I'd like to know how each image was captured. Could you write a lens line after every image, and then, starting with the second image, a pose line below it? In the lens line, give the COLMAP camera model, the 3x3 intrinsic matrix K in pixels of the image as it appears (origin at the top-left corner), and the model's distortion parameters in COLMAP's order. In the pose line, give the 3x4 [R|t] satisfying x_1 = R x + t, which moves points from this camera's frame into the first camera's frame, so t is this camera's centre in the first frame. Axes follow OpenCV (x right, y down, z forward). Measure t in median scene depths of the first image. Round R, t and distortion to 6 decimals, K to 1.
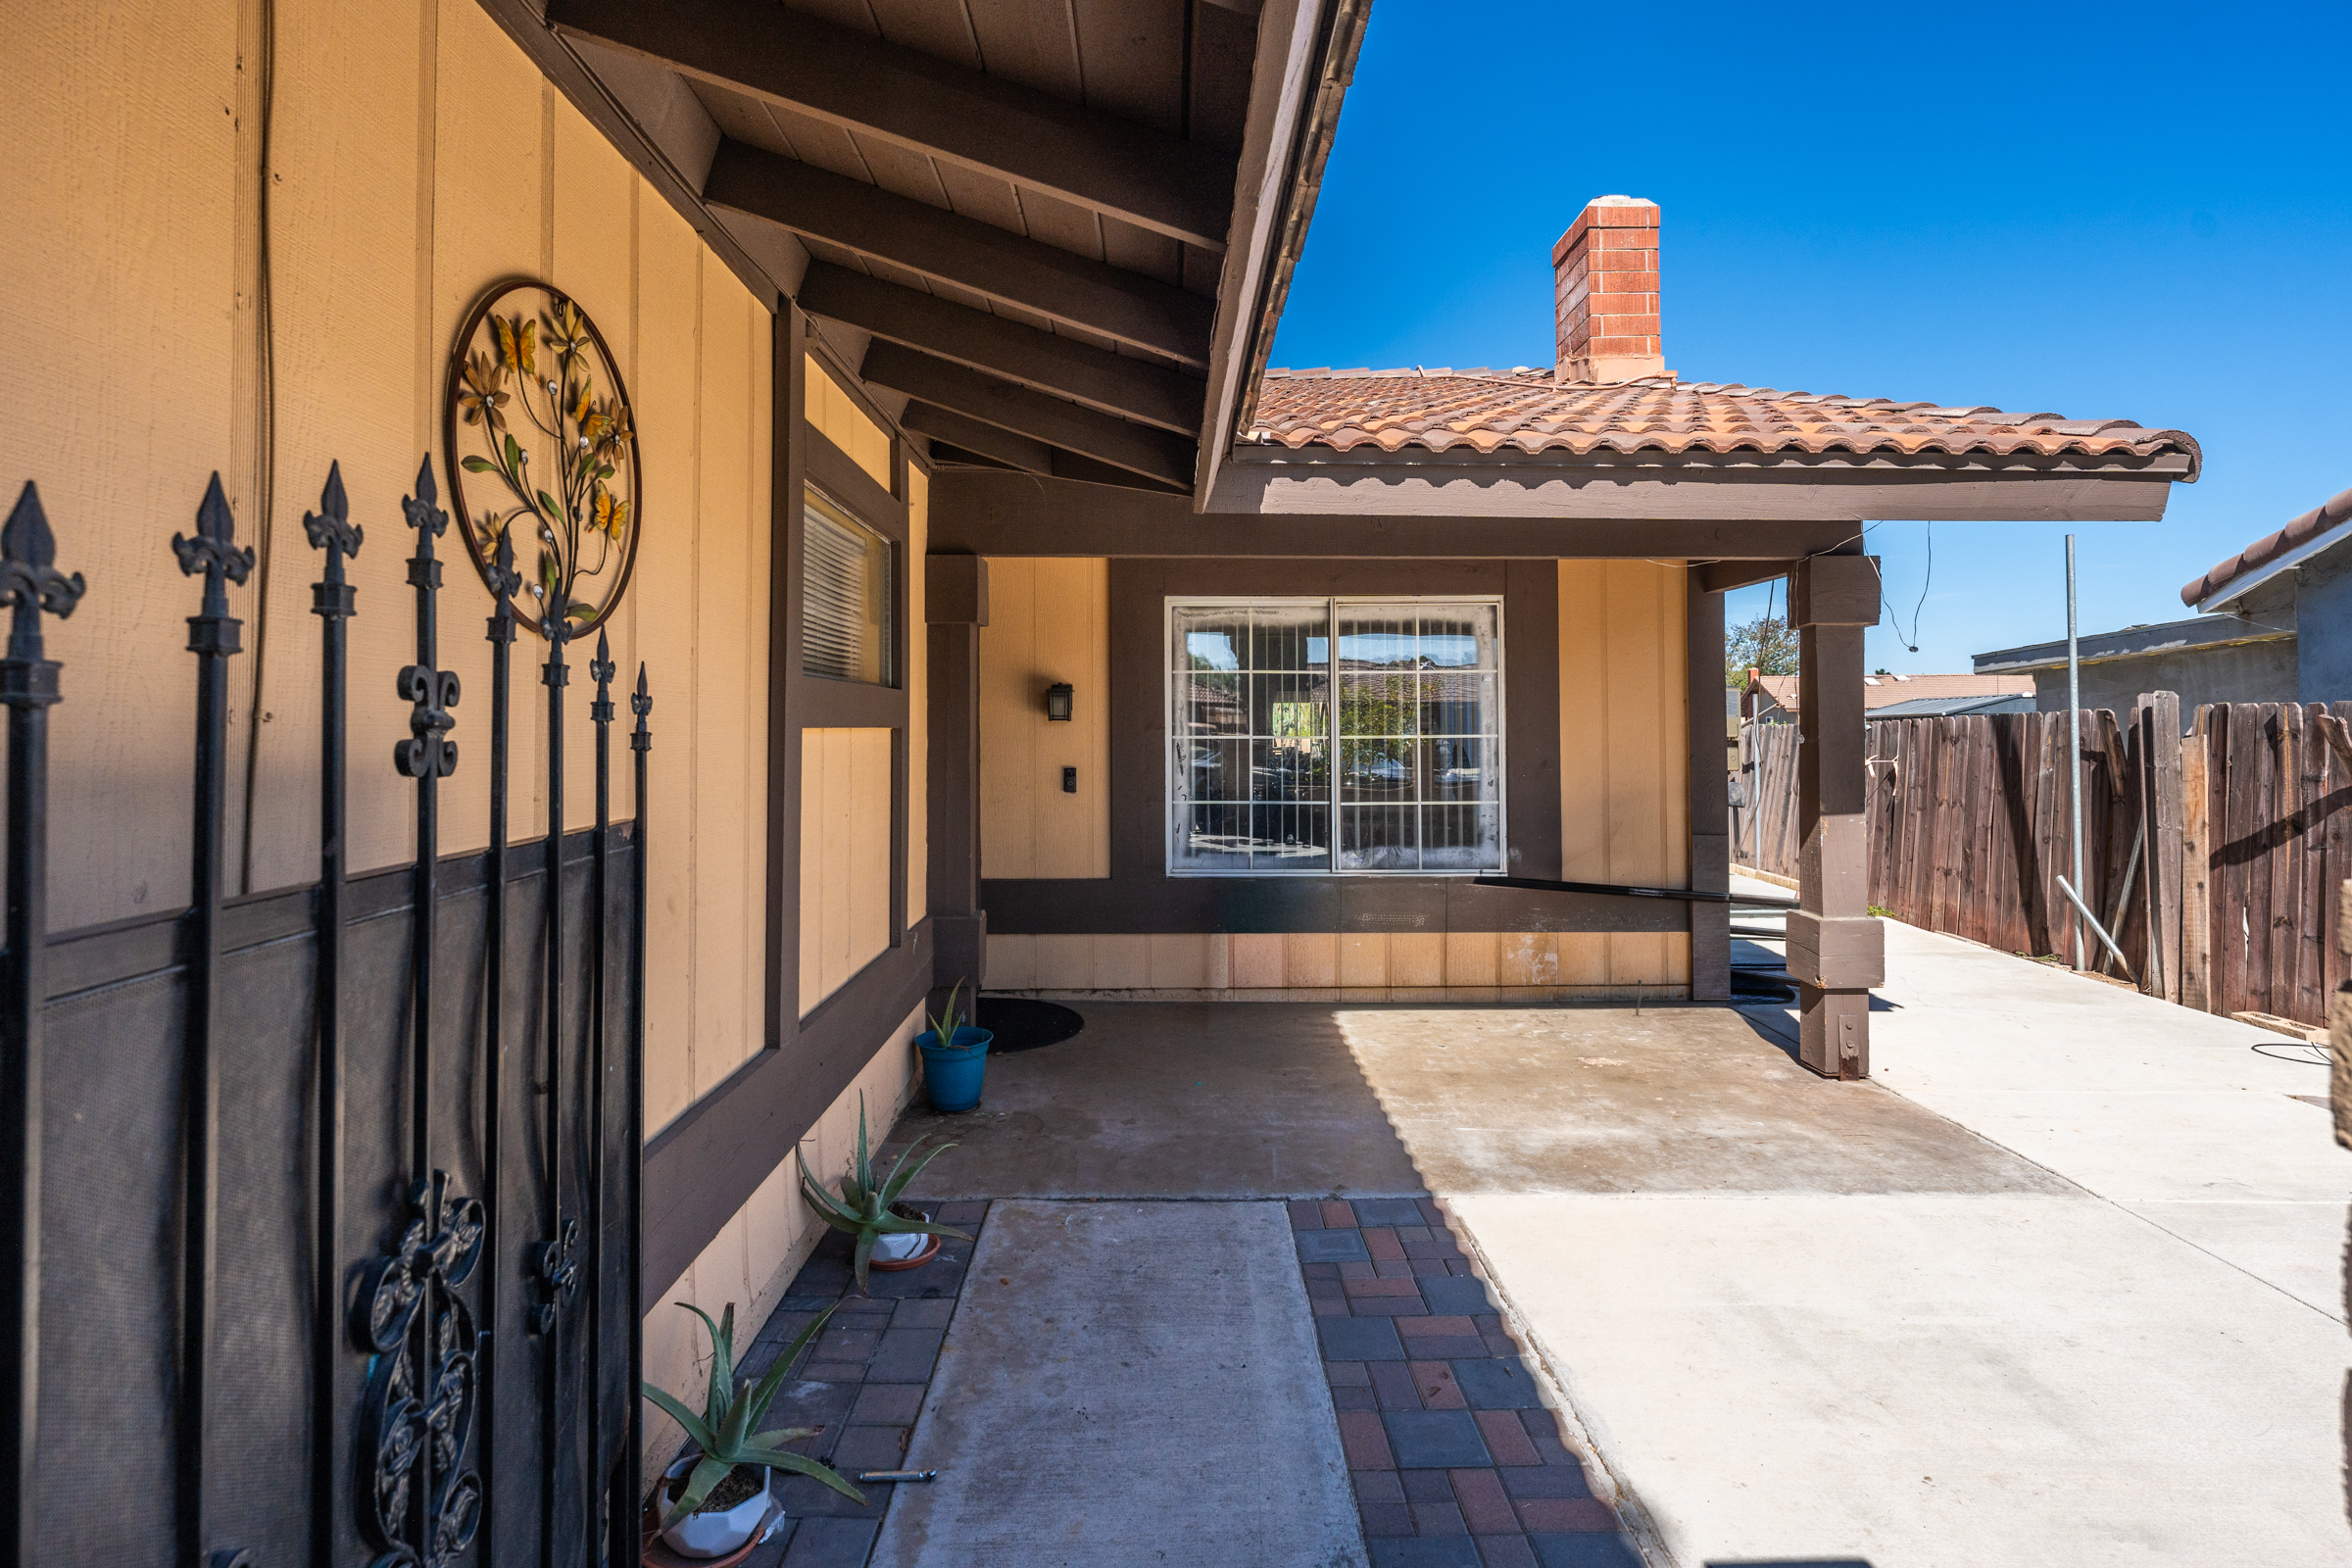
lens RADIAL K [[1176.3, 0, 1180.1], [0, 1176.3, 702.3], [0, 0, 1]] dist [-0.002274, -0.000619]
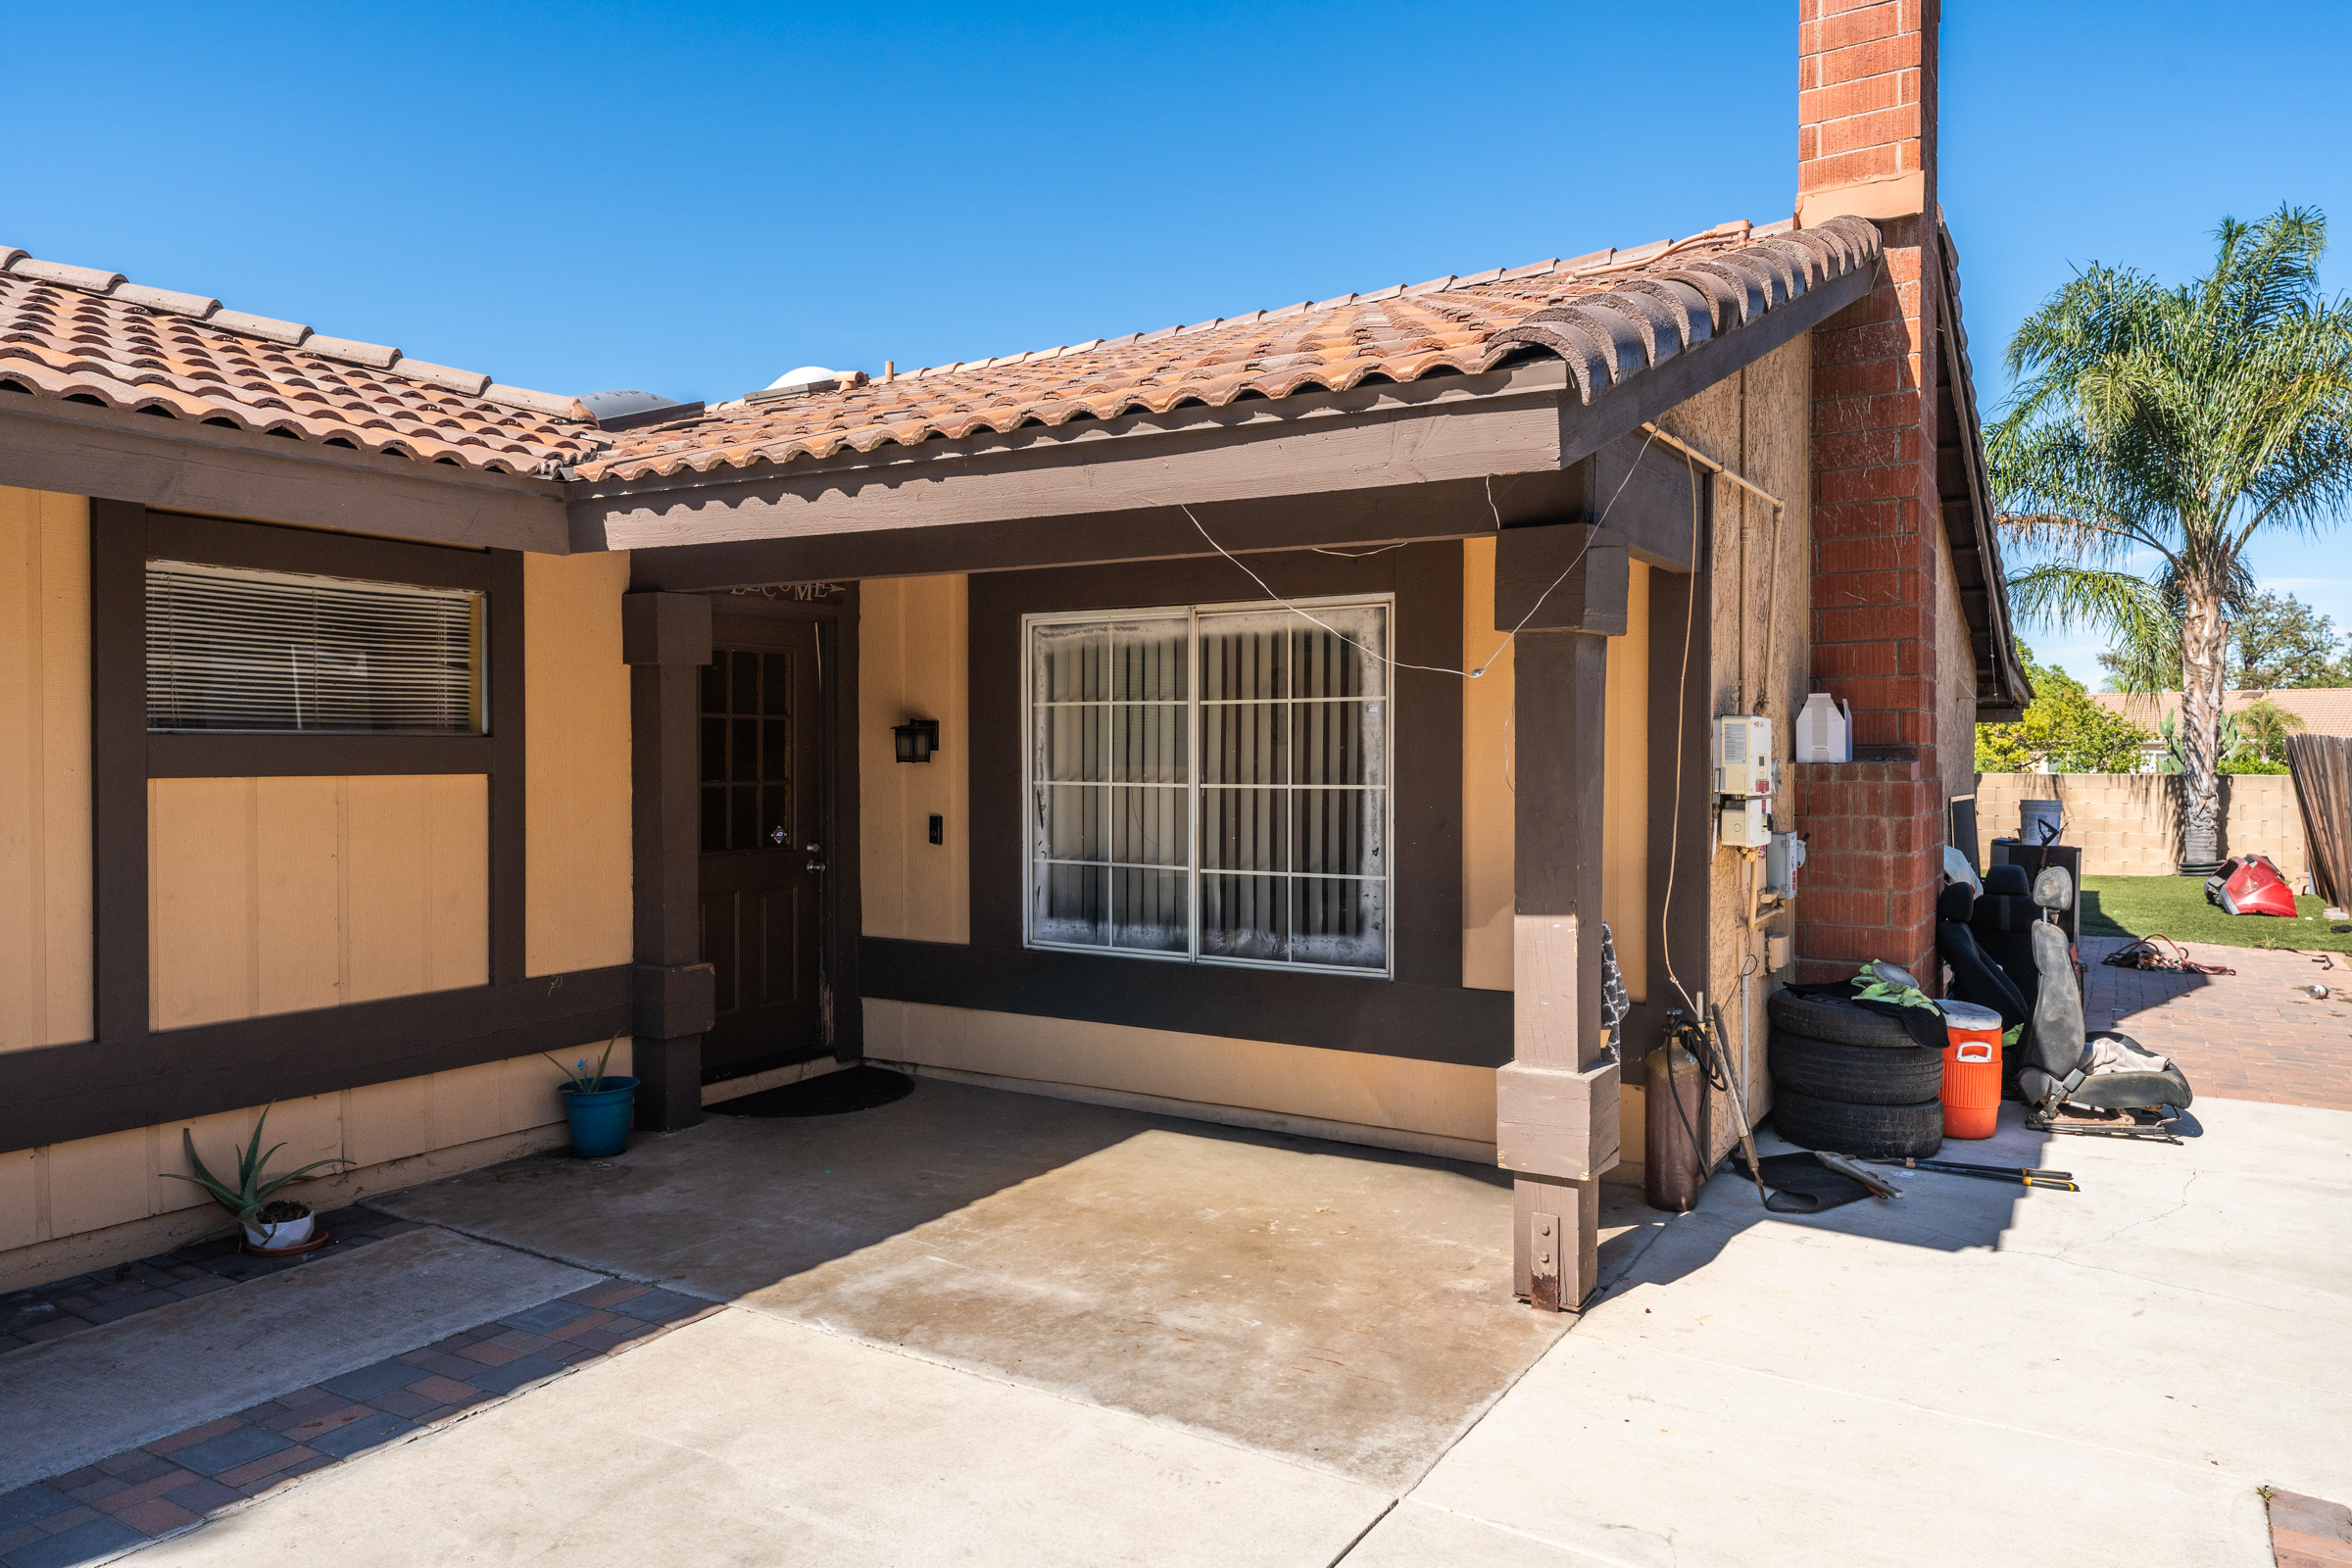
lens RADIAL K [[1578.2, 0, 1176.0], [0, 1578.2, 784.0], [0, 0, 1]] dist [-0.000562, 0.003648]
pose [[0.844043, 0.014196, -0.536087, 1.130651], [0.008269, 0.999186, 0.039478, -0.021488], [0.536211, -0.037754, 0.843239, 0.177366]]
